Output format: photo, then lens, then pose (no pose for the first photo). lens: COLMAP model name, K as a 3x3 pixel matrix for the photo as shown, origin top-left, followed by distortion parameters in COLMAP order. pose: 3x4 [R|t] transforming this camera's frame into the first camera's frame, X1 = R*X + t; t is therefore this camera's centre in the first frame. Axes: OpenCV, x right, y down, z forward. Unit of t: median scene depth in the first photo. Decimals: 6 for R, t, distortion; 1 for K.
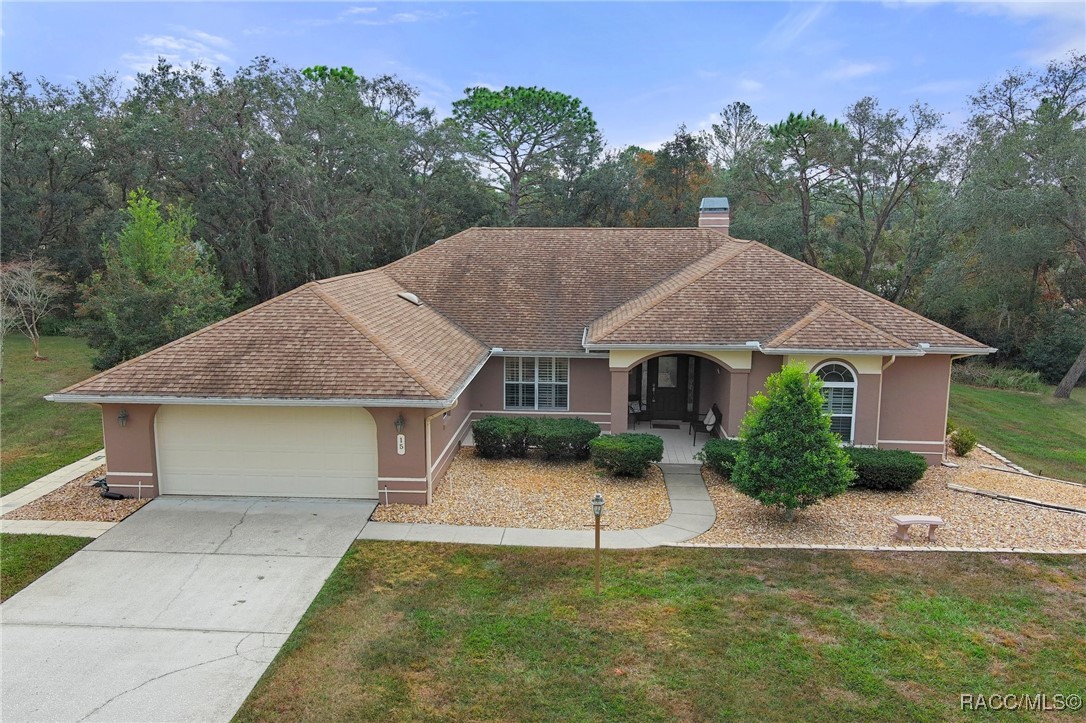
lens RADIAL K [[854.8, 0, 544.3], [0, 854.8, 360.2], [0, 0, 1]] dist [0.011199, 0.003606]
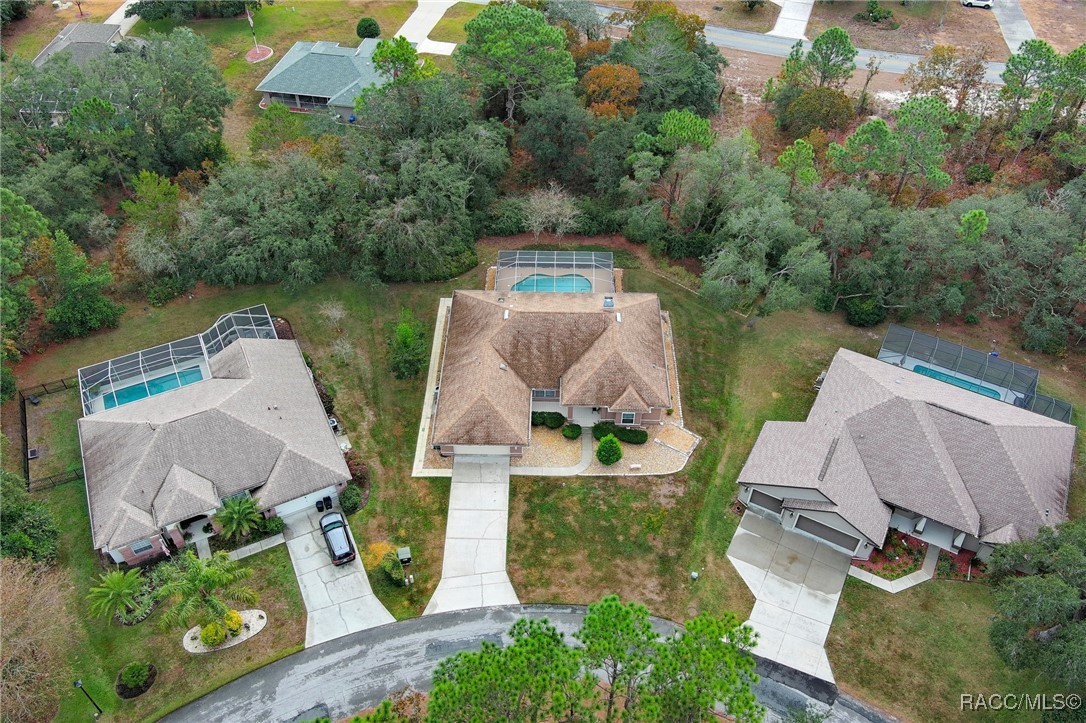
lens RADIAL K [[854.8, 0, 546.1], [0, 854.8, 360.6], [0, 0, 1]] dist [0.011199, 0.003606]
pose [[0.999015, -0.033899, 0.028626, -0.149274], [0.011157, 0.816388, 0.577397, -3.080178], [-0.042943, -0.576509, 0.815962, -2.490073]]
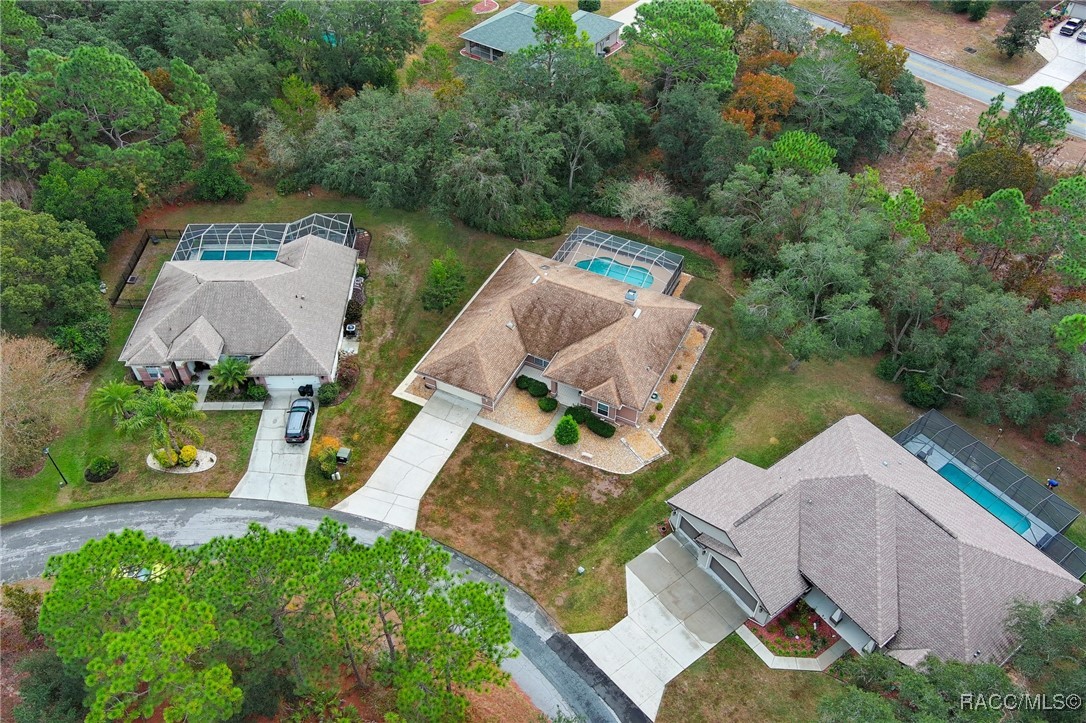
lens RADIAL K [[854.8, 0, 540.7], [0, 854.8, 362.2], [0, 0, 1]] dist [0.011199, 0.003606]
pose [[0.923536, 0.268538, -0.273805, 1.415628], [-0.060079, 0.806428, 0.588272, -3.046230], [0.378778, -0.526841, 0.760899, -2.411976]]
